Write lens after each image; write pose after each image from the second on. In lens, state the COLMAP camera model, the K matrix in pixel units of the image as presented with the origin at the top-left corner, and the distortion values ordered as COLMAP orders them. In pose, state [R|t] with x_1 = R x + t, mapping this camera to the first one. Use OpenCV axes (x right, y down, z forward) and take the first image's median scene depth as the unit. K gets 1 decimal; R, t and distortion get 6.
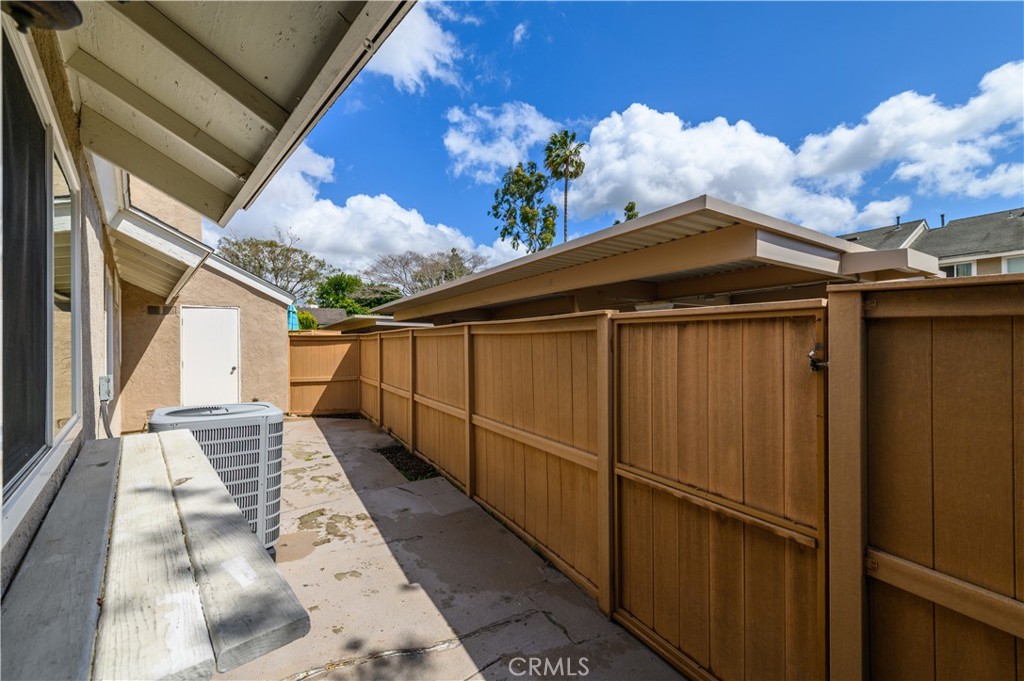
lens RADIAL K [[400.1, 0, 502.1], [0, 400.1, 343.7], [0, 0, 1]] dist [0.001875, -0.000951]
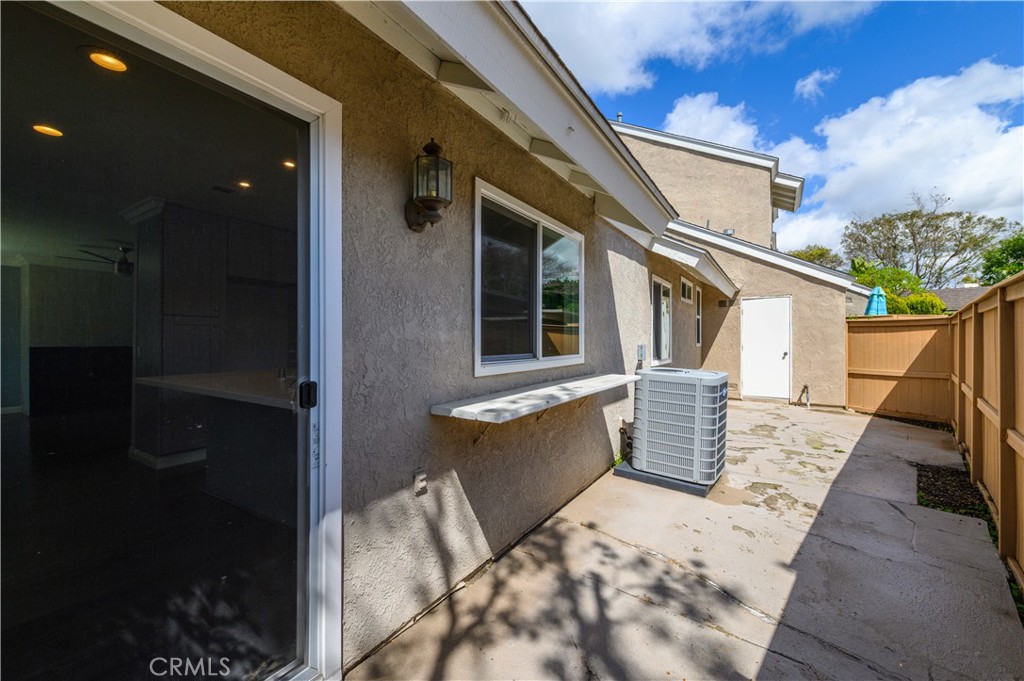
lens RADIAL K [[400.1, 0, 511.9], [0, 400.1, 342.6], [0, 0, 1]] dist [0.001875, -0.000951]
pose [[0.249103, 0.022319, -0.968220, 0.318897], [-0.008567, 0.999746, 0.020842, 0.031312], [0.968439, 0.003103, 0.249231, 0.075082]]
